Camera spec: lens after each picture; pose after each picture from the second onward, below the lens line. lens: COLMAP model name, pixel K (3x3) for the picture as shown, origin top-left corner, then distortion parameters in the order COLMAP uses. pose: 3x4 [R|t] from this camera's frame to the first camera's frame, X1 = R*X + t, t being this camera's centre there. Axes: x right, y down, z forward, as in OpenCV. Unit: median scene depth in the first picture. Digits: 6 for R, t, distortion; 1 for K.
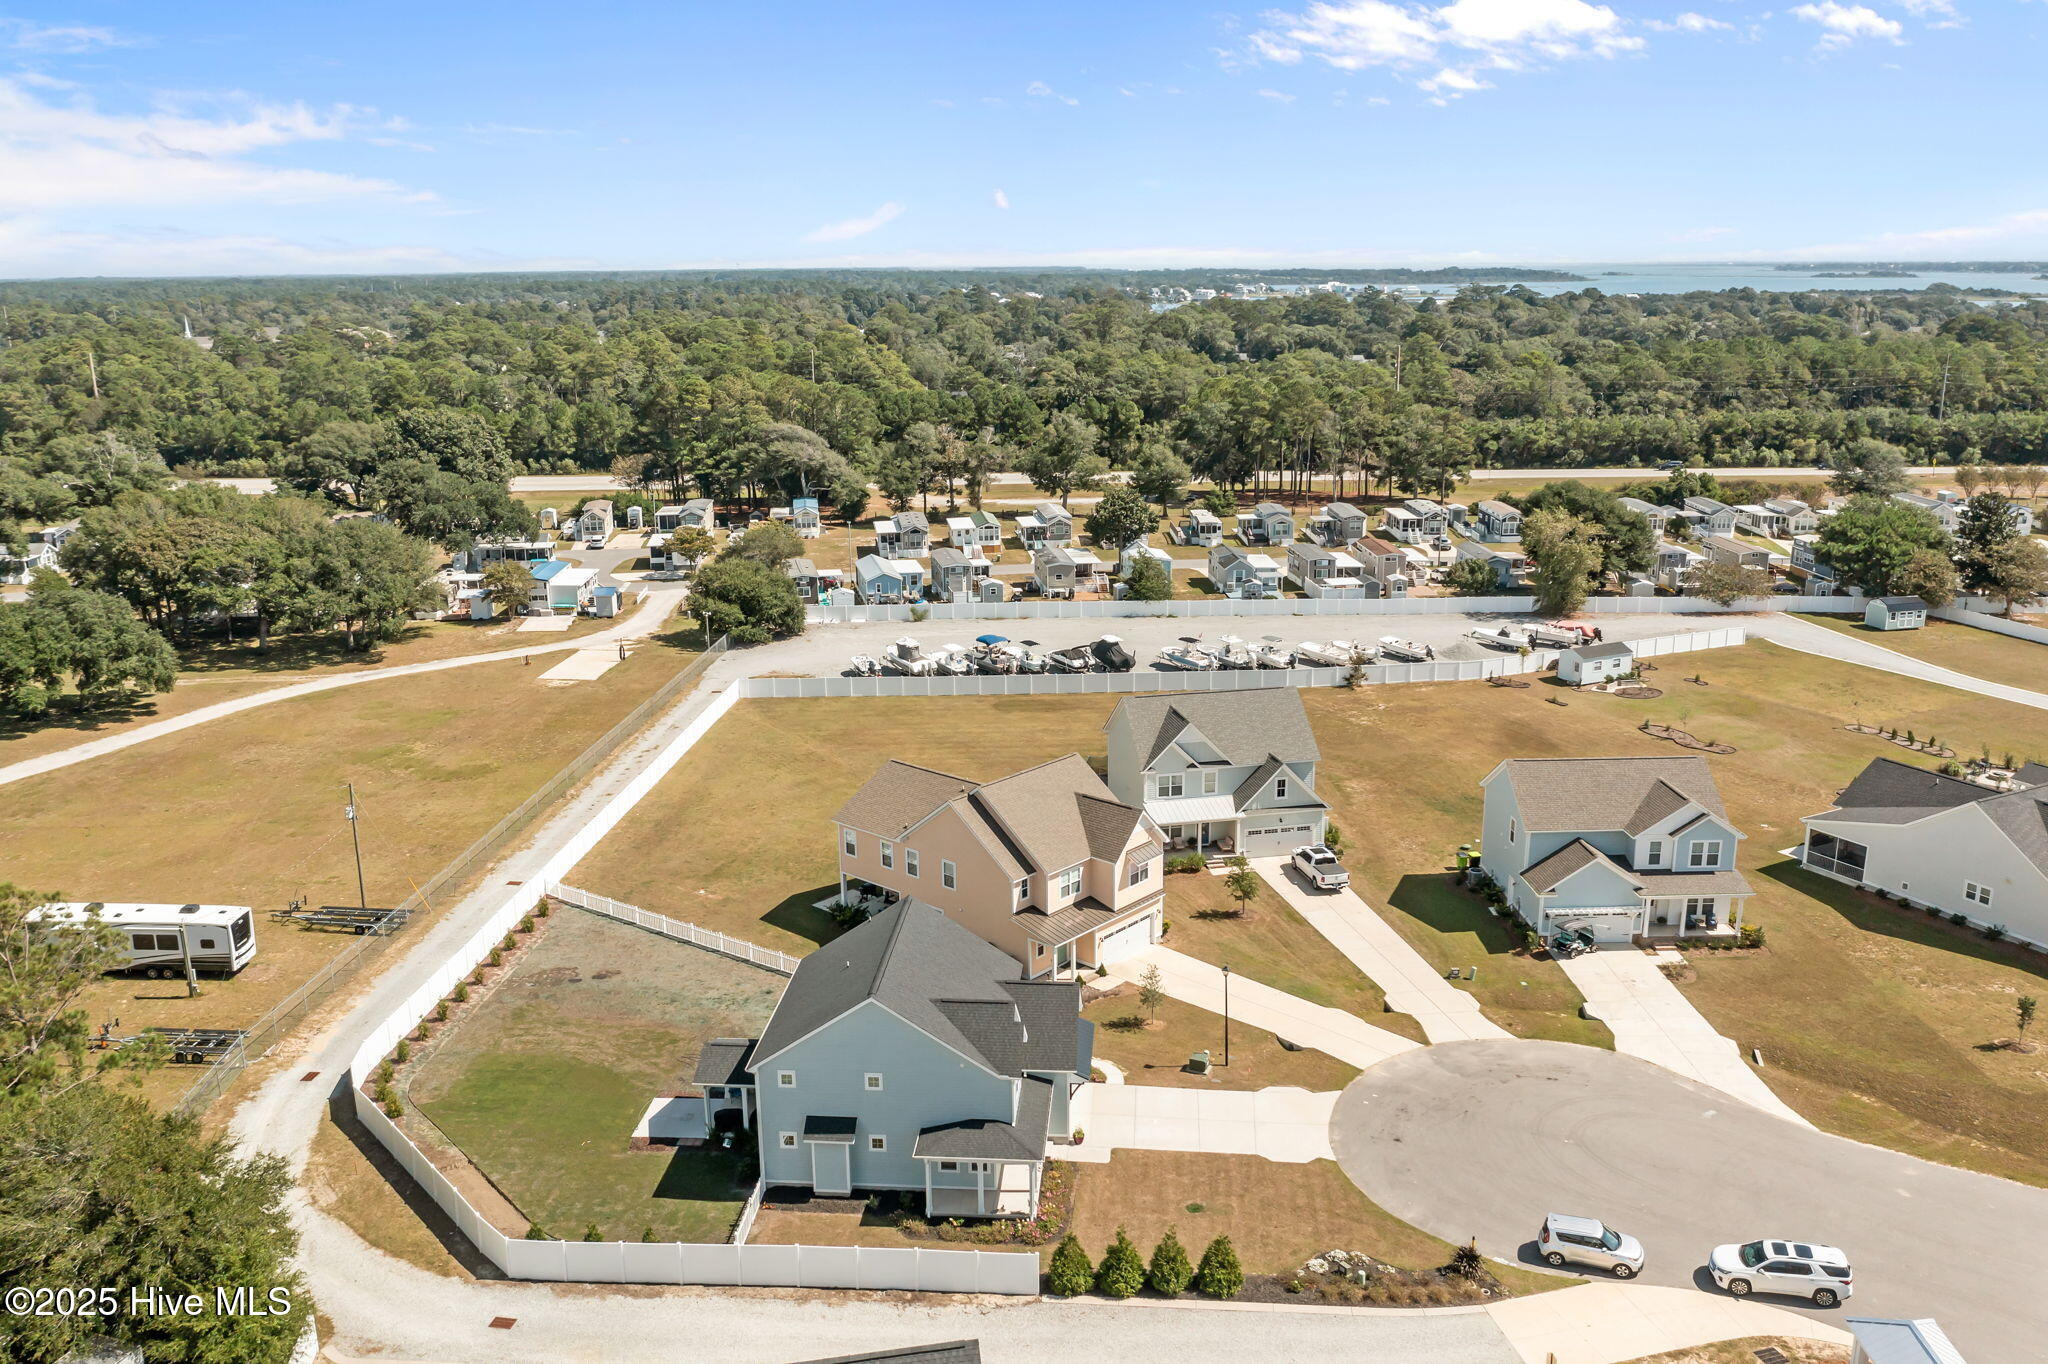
lens RADIAL K [[1628.0, 0, 1024.0], [0, 1628.0, 682.0], [0, 0, 1]] dist [-0.008292, 0.004837]
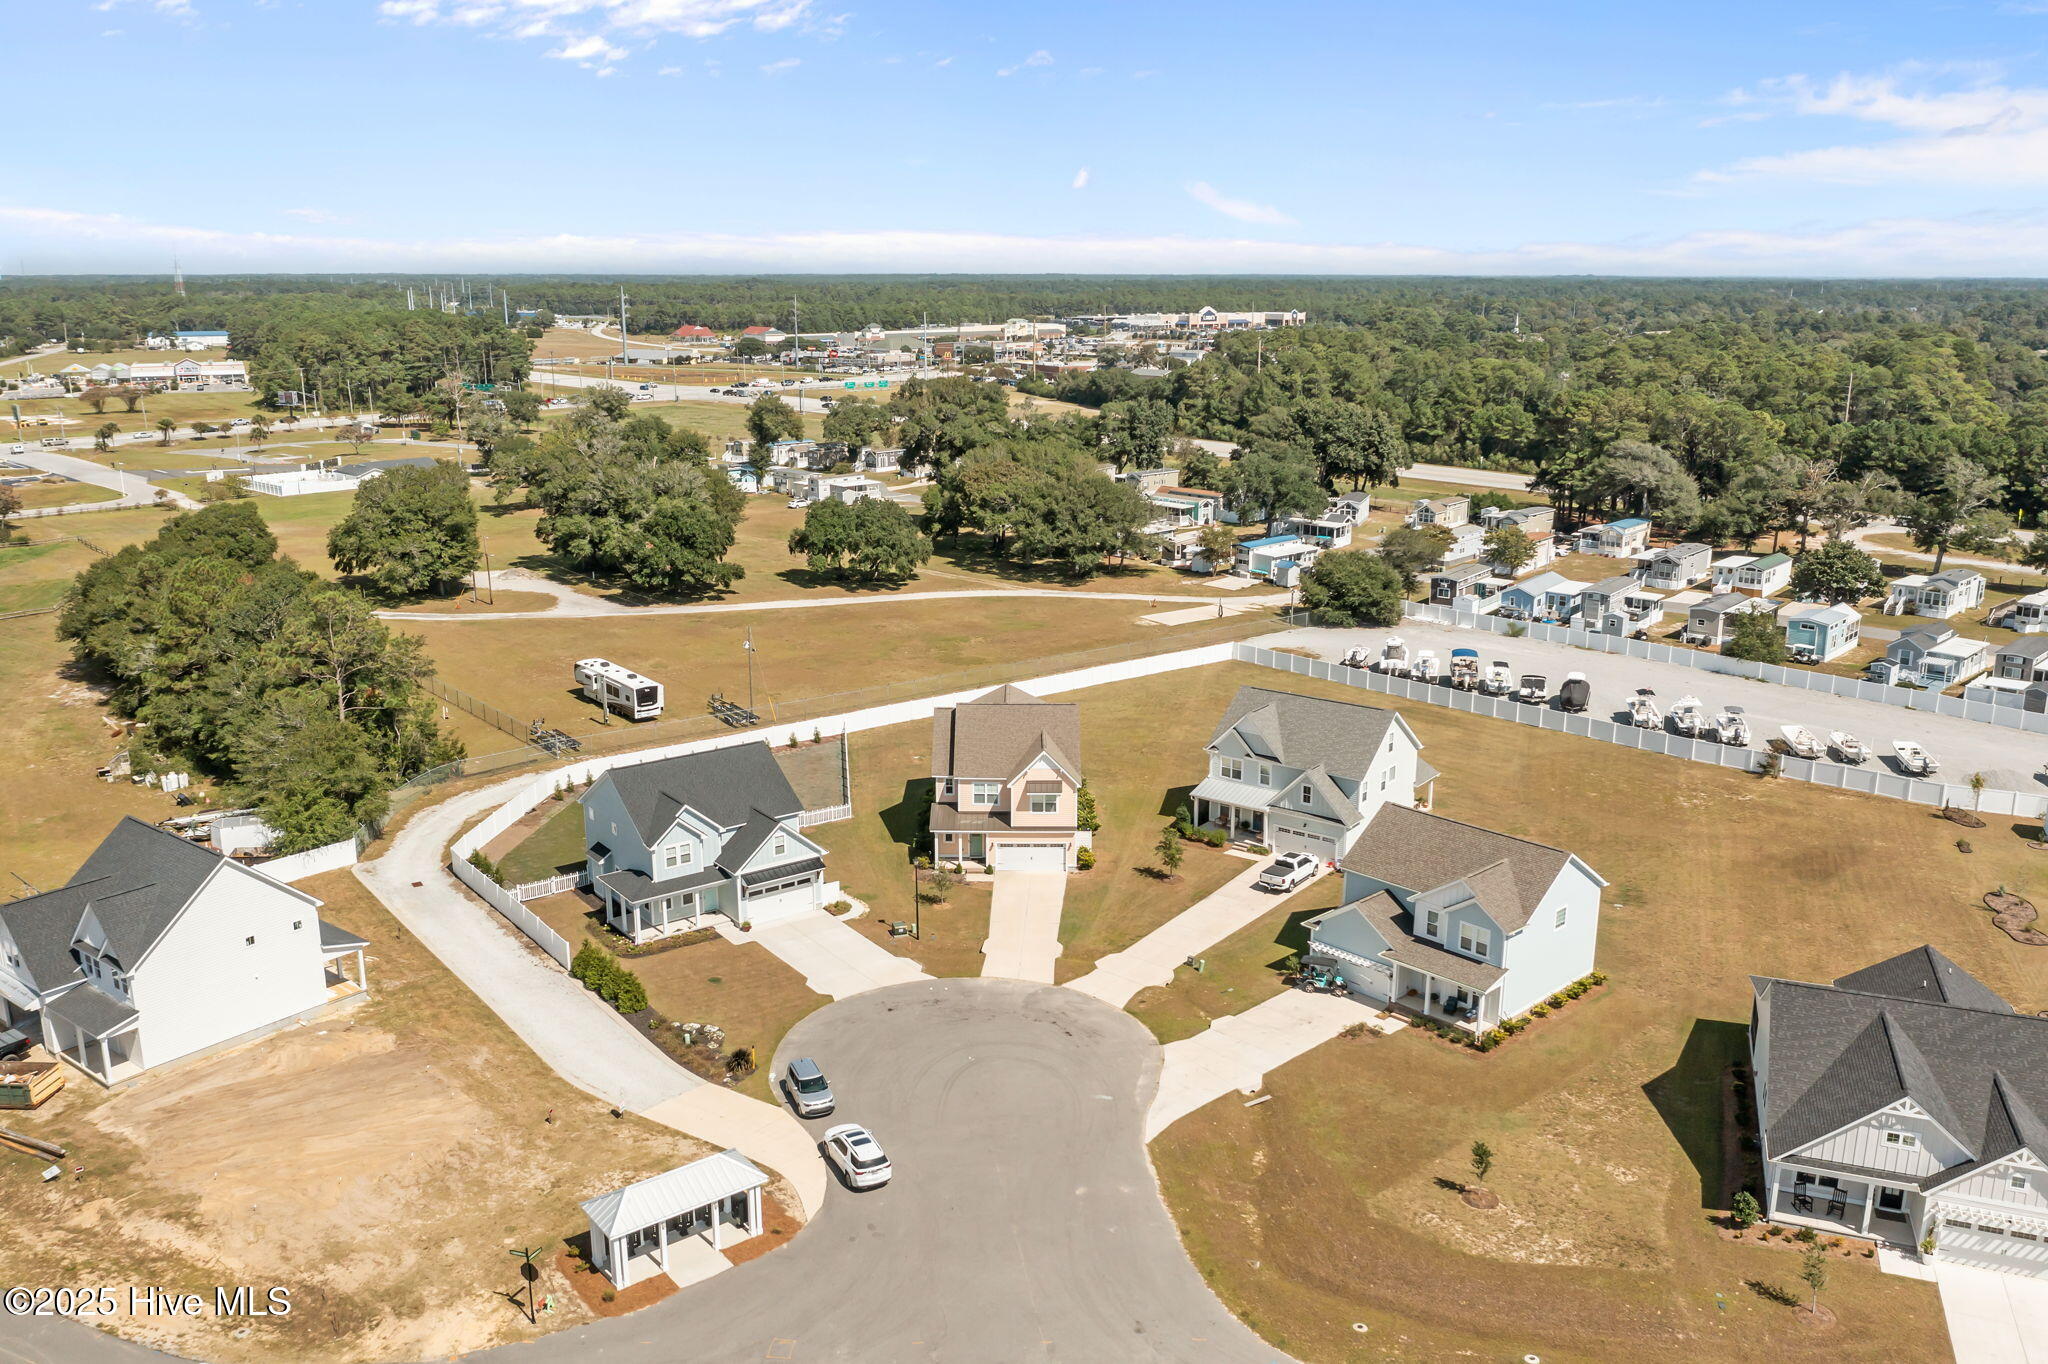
lens RADIAL K [[1628.0, 0, 1024.0], [0, 1628.0, 682.0], [0, 0, 1]] dist [-0.008292, 0.004837]
pose [[0.659801, 0.194970, -0.725706, 0.915430], [-0.195456, 0.977040, 0.084788, -0.069229], [0.725575, 0.085900, 0.682760, 0.164706]]
